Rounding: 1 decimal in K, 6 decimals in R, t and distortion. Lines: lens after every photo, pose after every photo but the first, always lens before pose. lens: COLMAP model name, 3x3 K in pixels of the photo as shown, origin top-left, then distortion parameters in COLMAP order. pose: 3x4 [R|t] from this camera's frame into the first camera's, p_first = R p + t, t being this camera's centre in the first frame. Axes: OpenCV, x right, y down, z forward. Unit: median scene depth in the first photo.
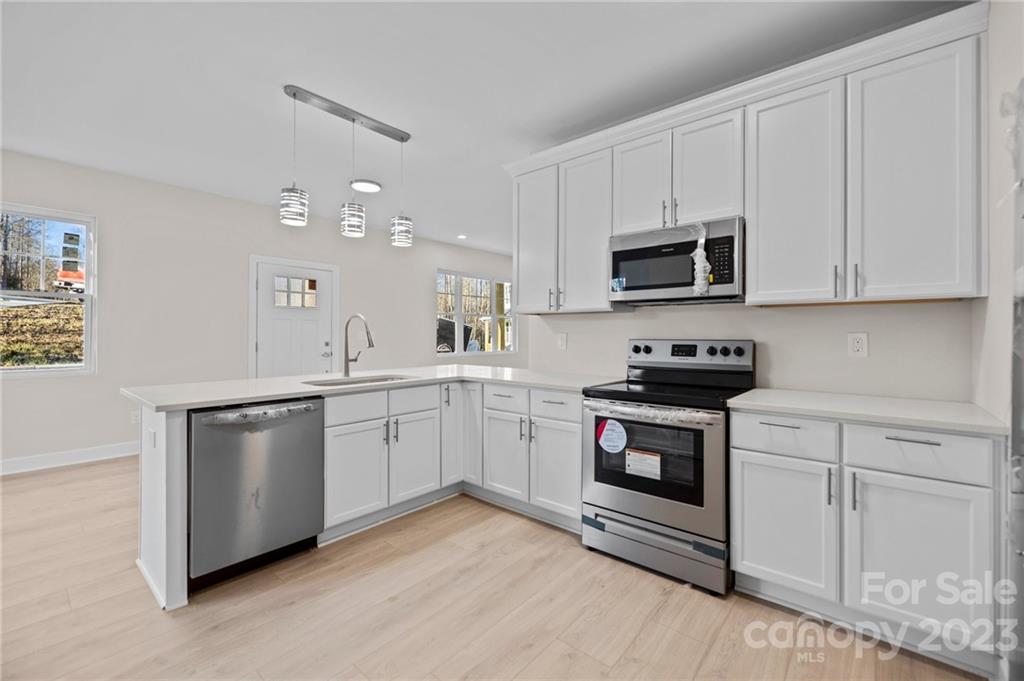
lens RADIAL K [[430.7, 0, 515.5], [0, 430.7, 331.7], [0, 0, 1]] dist [0.001162, 0.000200]
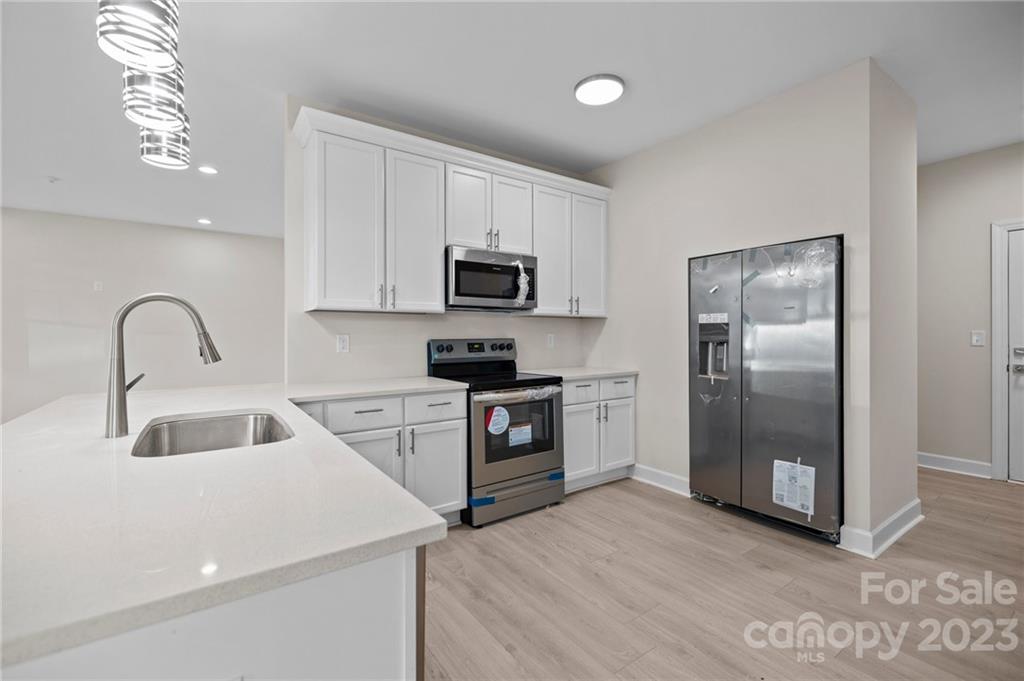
lens RADIAL K [[432.5, 0, 512.6], [0, 432.5, 336.9], [0, 0, 1]] dist [-0.000012, 0.000267]
pose [[0.262394, -0.005616, 0.964945, -0.913417], [0.000895, 0.999984, 0.005576, 0.005693], [-0.964961, -0.000600, 0.262394, 0.645186]]
